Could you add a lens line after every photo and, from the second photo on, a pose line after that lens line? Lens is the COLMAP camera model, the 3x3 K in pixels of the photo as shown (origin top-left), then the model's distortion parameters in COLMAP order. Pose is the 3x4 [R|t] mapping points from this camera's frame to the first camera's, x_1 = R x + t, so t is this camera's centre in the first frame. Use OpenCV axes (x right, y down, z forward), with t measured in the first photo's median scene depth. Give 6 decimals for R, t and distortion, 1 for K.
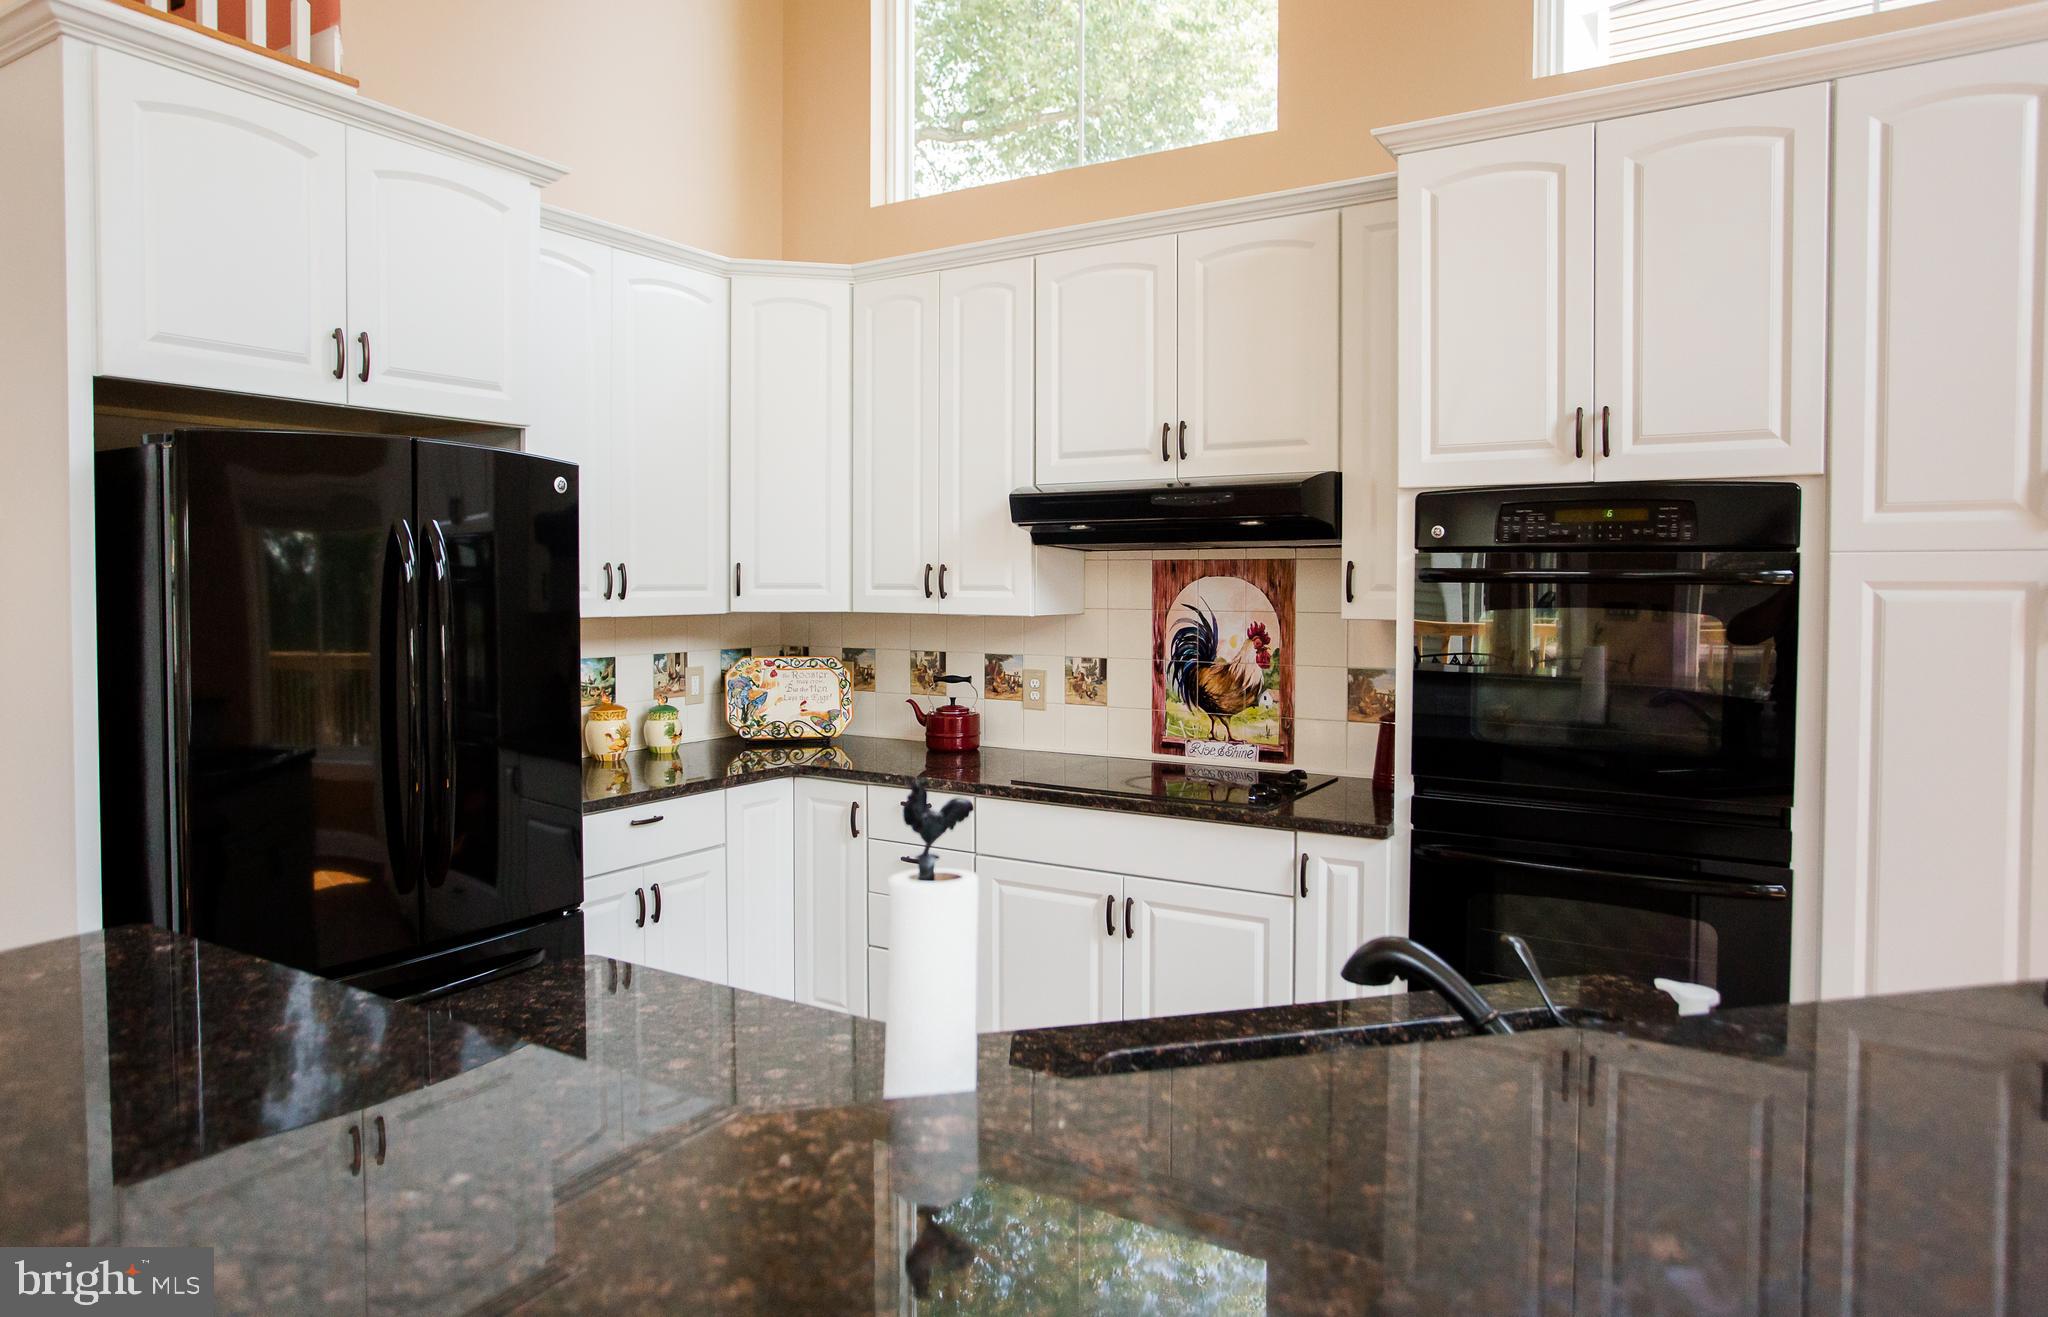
lens RADIAL K [[1274.6, 0, 1015.0], [0, 1274.6, 581.5], [0, 0, 1]] dist [-0.002657, 0.000486]
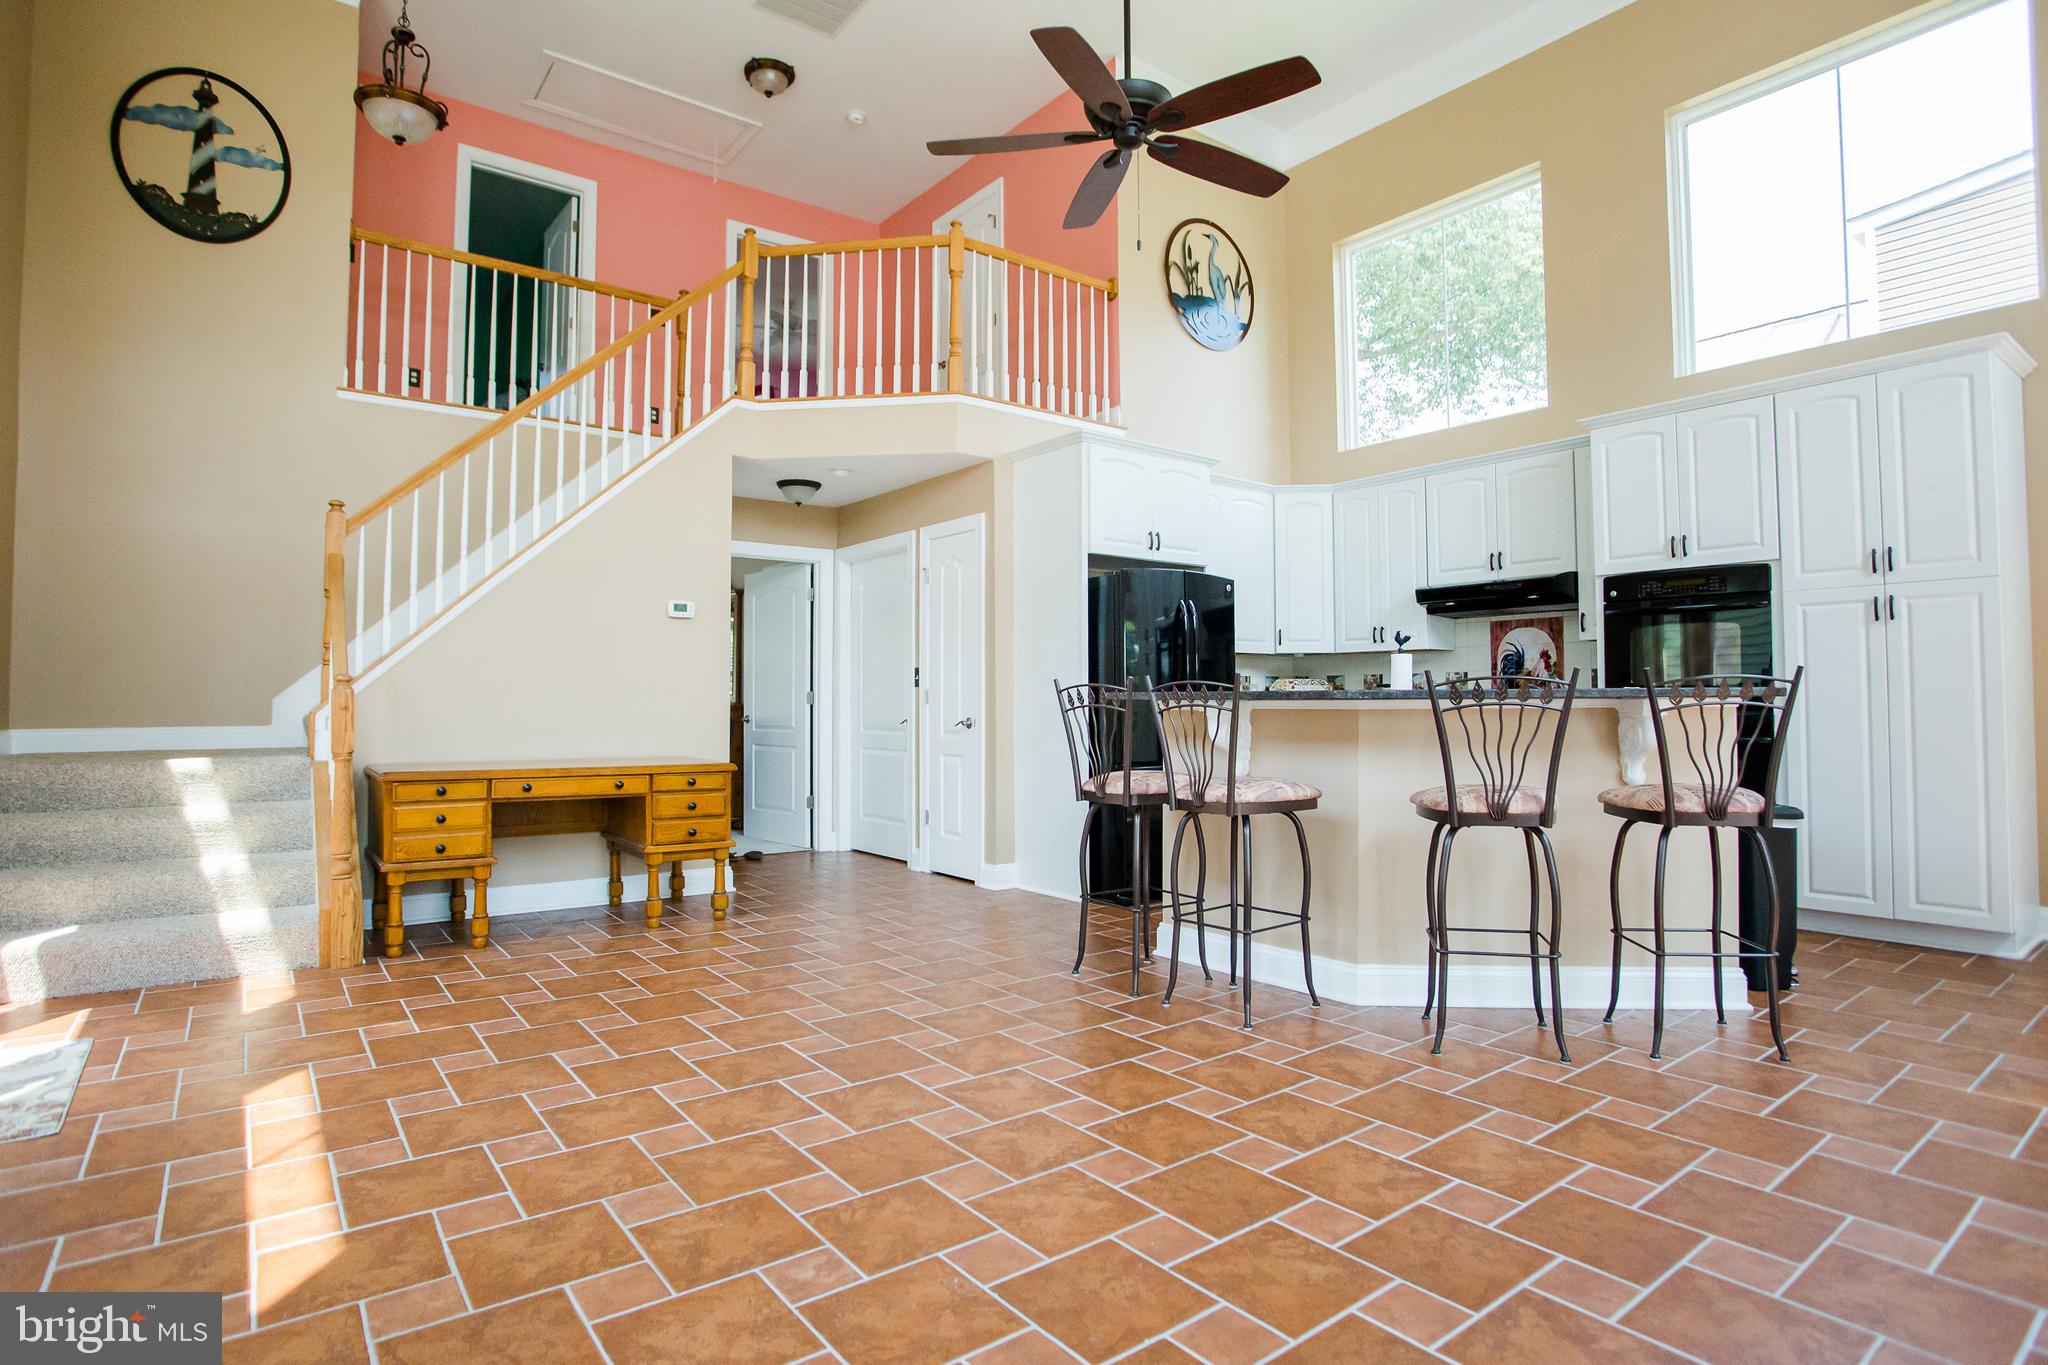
lens RADIAL K [[1018.2, 0, 1028.8], [0, 1018.2, 666.5], [0, 0, 1]] dist [-0.079453, 0.040114]
pose [[0.932350, -0.013396, -0.361308, -0.000125], [0.000649, 0.999374, -0.035378, 0.114223], [0.361556, 0.032750, 0.931775, -0.765969]]
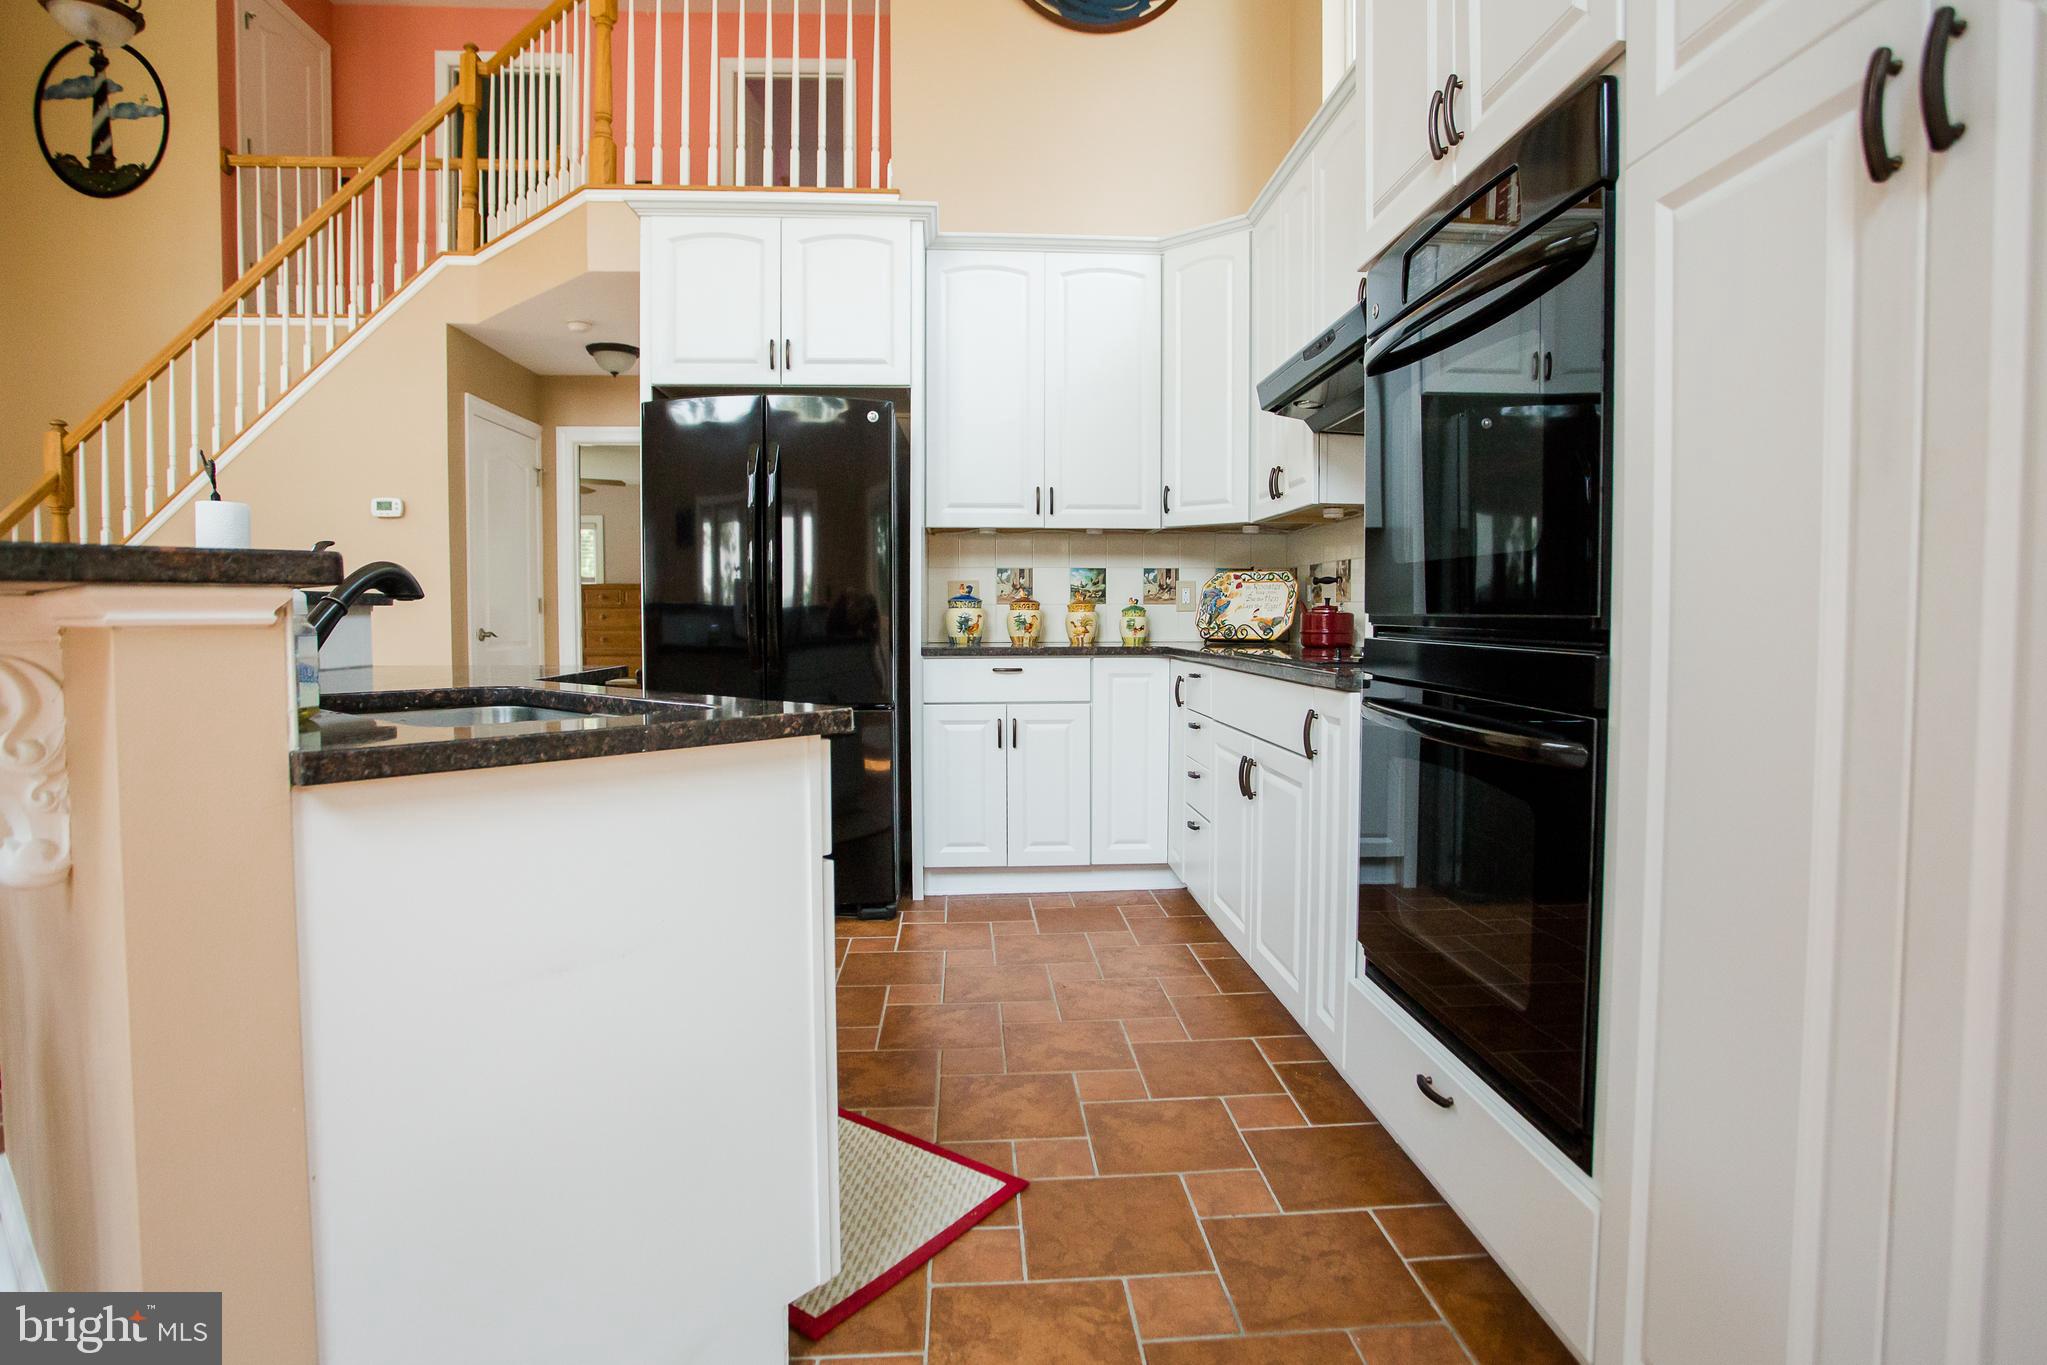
lens RADIAL K [[1051.0, 0, 1026.9], [0, 1051.0, 647.7], [0, 0, 1]] dist [-0.083193, 0.037083]
pose [[0.588090, 0.025778, -0.808384, 0.559315], [-0.000147, 0.999495, 0.031765, 0.116771], [0.808795, -0.018562, 0.587797, 0.332646]]
